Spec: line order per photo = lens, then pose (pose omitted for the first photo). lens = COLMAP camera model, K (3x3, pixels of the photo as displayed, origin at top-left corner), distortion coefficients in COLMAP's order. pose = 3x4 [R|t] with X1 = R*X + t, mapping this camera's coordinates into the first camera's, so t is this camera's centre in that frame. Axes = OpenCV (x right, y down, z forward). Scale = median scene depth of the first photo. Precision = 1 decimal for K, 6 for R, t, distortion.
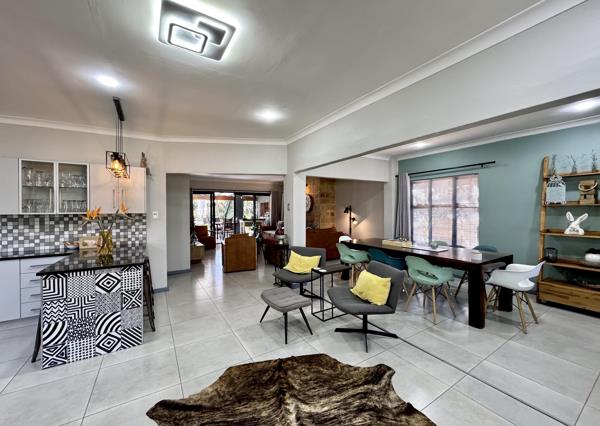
lens RADIAL K [[240.3, 0, 300.0], [0, 240.3, 213.0], [0, 0, 1]] dist [0.000034, -0.000090]
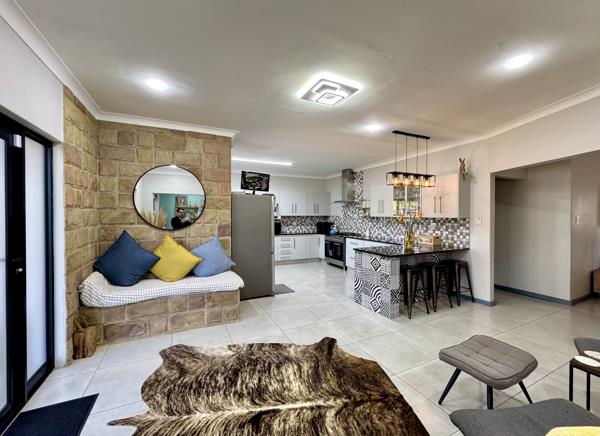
lens RADIAL K [[250.1, 0, 300.0], [0, 250.1, 218.0], [0, 0, 1]] dist [-0.001774, -0.000085]
pose [[-0.114735, 0.018855, -0.993217, 0.567367], [-0.014301, 0.999685, 0.020630, -0.012198], [0.993293, 0.016571, -0.114429, 0.525117]]
